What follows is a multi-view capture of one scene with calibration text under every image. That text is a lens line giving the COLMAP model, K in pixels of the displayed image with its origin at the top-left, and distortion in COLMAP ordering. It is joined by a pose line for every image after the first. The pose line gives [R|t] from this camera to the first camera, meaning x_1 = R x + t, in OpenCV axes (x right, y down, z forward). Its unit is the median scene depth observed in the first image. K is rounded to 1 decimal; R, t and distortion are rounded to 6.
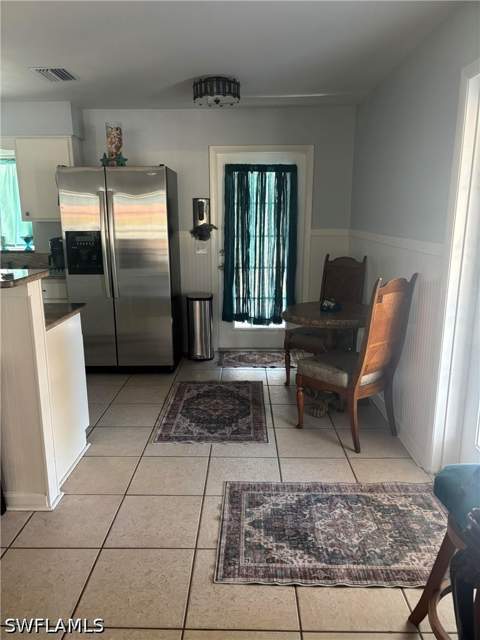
lens RADIAL K [[482.7, 0, 234.6], [0, 482.7, 322.0], [0, 0, 1]] dist [0.041497, -0.025266]
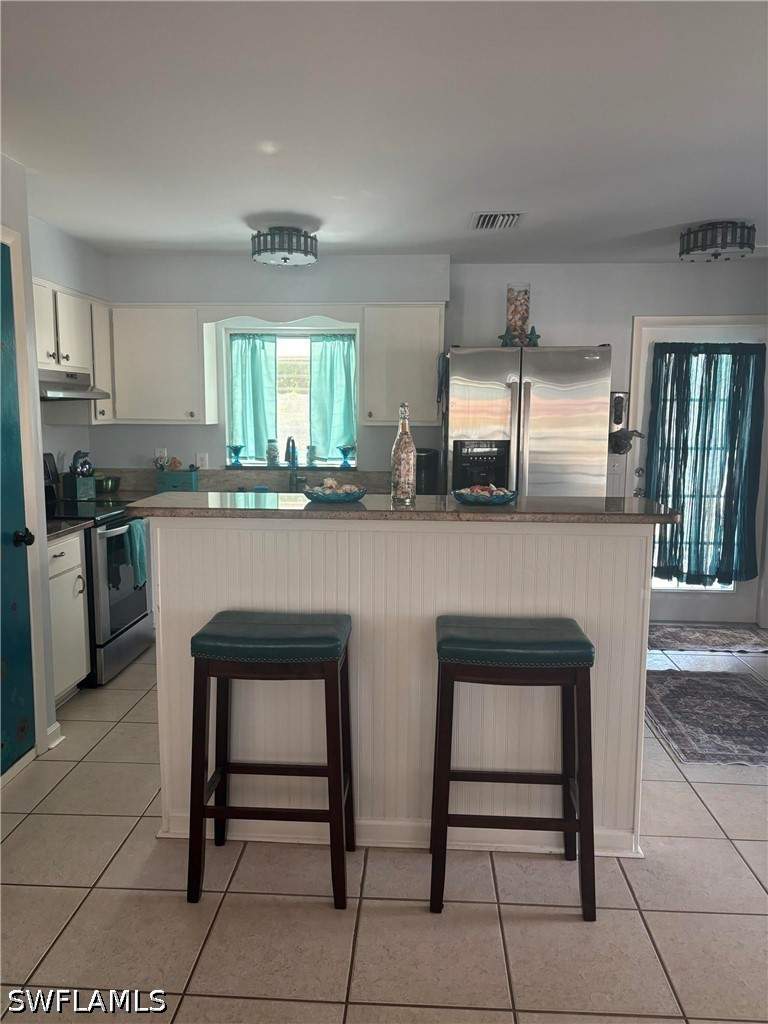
lens RADIAL K [[772.3, 0, 379.4], [0, 772.3, 511.0], [0, 0, 1]] dist [0.041497, -0.025266]
pose [[0.999470, 0.015534, -0.028624, -0.425517], [-0.018074, 0.995710, -0.090748, 0.011439], [0.027092, 0.091217, 0.995462, -0.066024]]
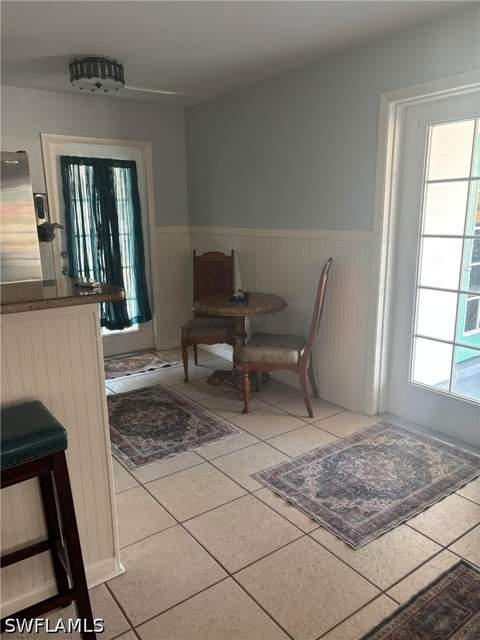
lens RADIAL K [[482.7, 0, 236.6], [0, 482.7, 326.0], [0, 0, 1]] dist [0.041497, -0.025266]
pose [[0.795156, -0.145626, 0.588659, -0.386253], [0.144282, 0.988293, 0.049594, -0.018758], [-0.588990, 0.045498, 0.806859, 0.130062]]
